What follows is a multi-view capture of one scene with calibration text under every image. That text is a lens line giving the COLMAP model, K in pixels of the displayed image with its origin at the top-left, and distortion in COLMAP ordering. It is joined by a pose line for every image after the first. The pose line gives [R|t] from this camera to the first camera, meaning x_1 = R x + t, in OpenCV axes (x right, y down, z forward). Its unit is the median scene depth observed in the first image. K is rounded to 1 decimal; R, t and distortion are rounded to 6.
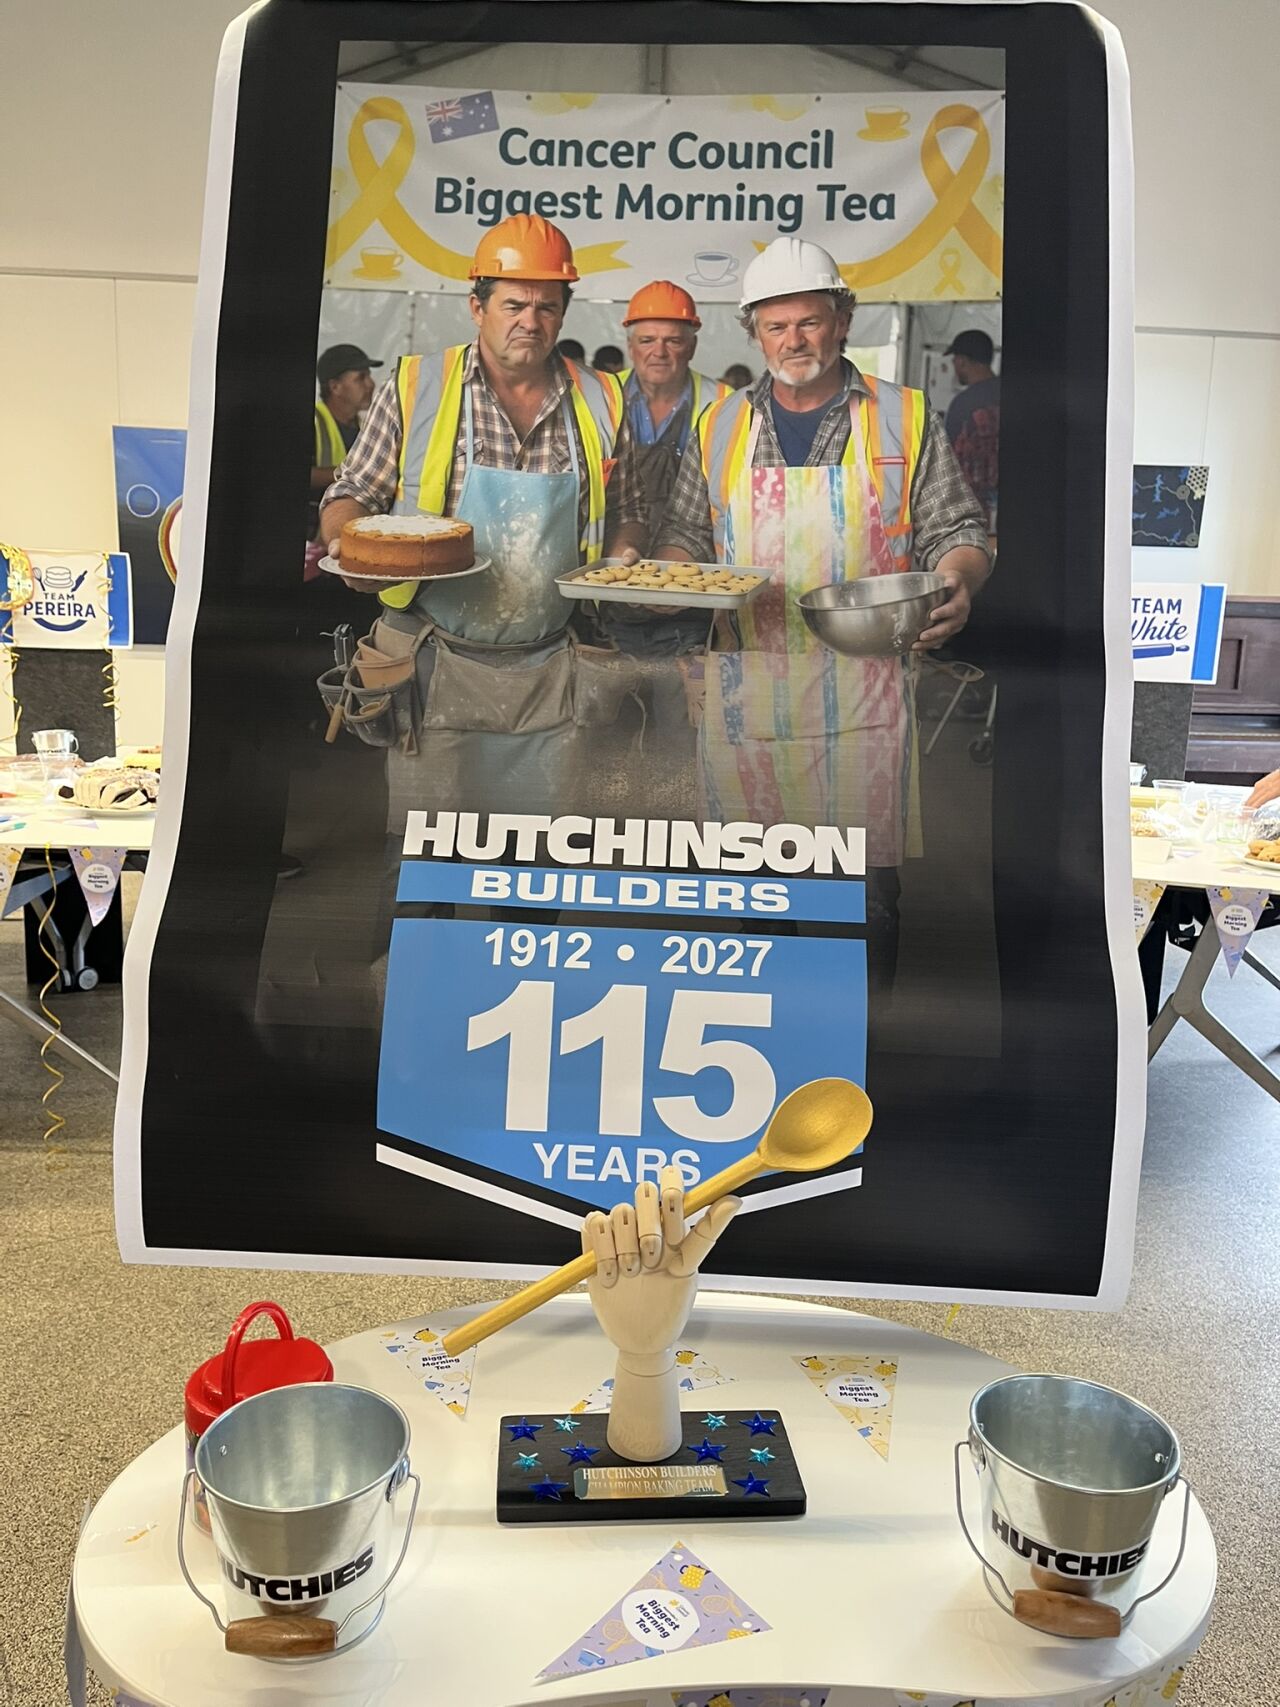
lens RADIAL K [[1292.6, 0, 634.3], [0, 1292.6, 864.7], [0, 0, 1]] dist [0.065757, -0.097144]
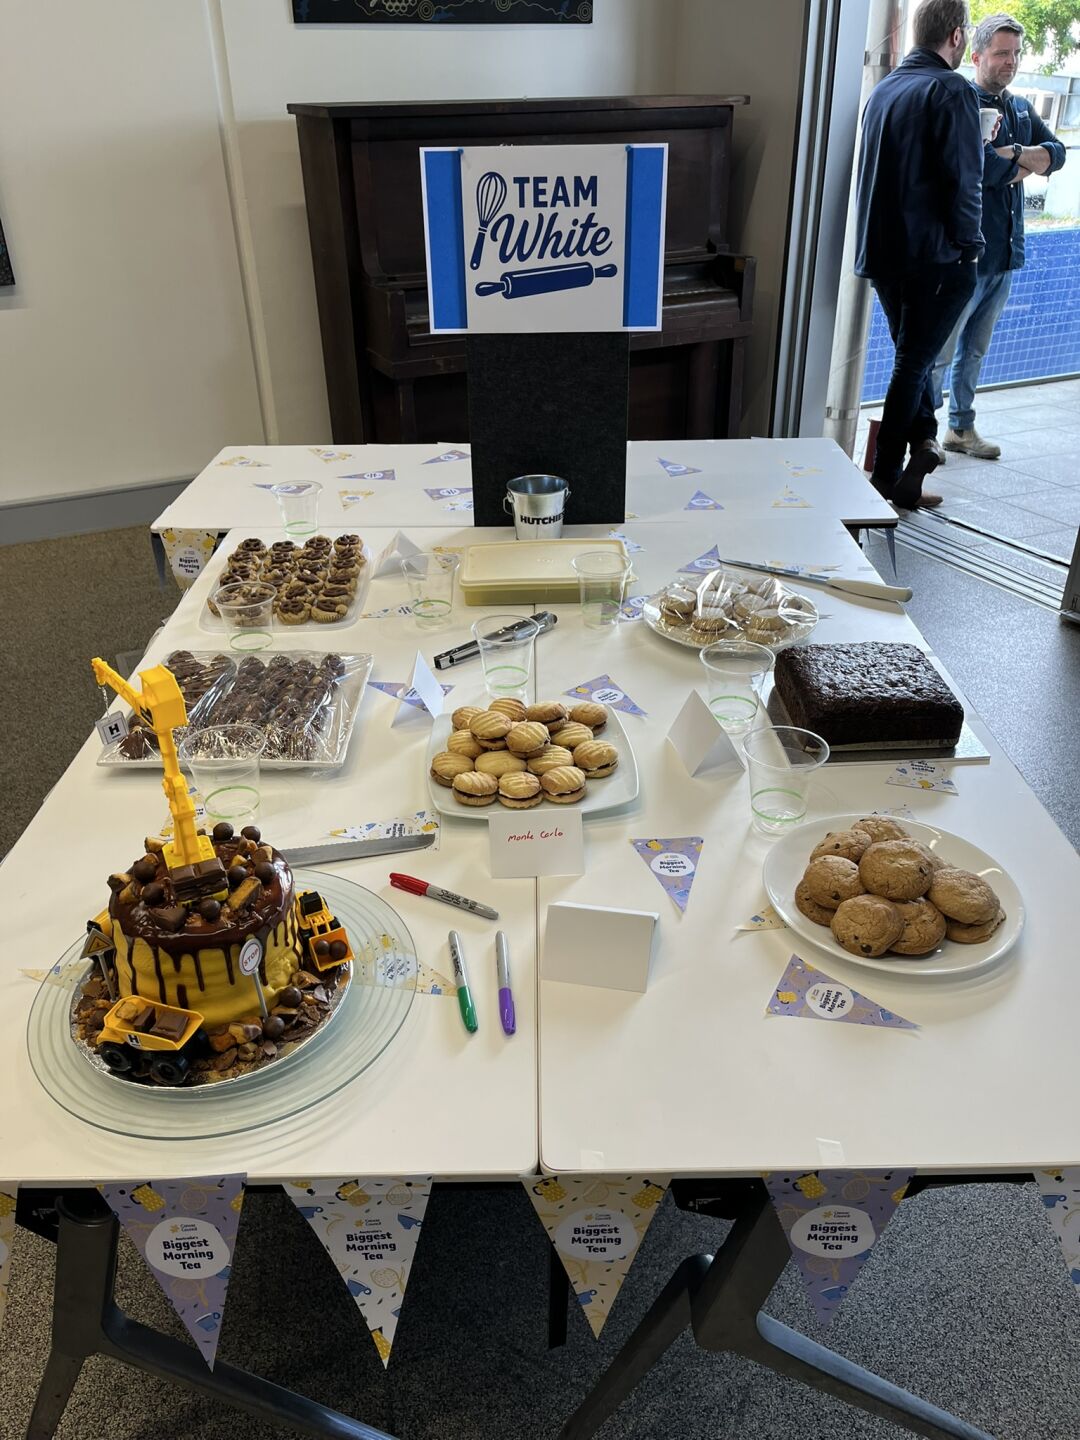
lens RADIAL K [[1094.0, 0, 534.3], [0, 1094.0, 719.1], [0, 0, 1]] dist [0.061595, -0.085293]
pose [[0.933308, -0.217696, 0.285560, 0.206779], [0.109586, 0.930007, 0.350824, -0.155322], [-0.341946, -0.296134, 0.891840, 0.513742]]
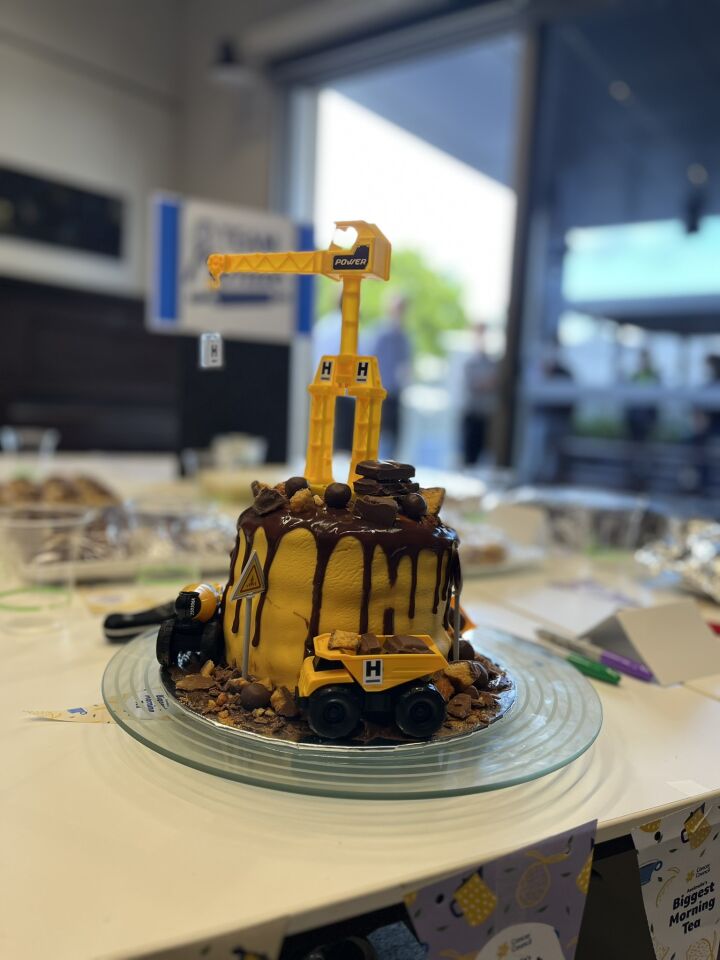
lens RADIAL K [[729.3, 0, 356.2], [0, 729.3, 479.4], [0, 0, 1]] dist [0.061595, -0.085293]
pose [[0.680188, -0.079383, 0.728727, 0.104188], [0.101323, 0.994758, 0.013789, -0.051666], [-0.726002, 0.064458, 0.684665, 0.654019]]
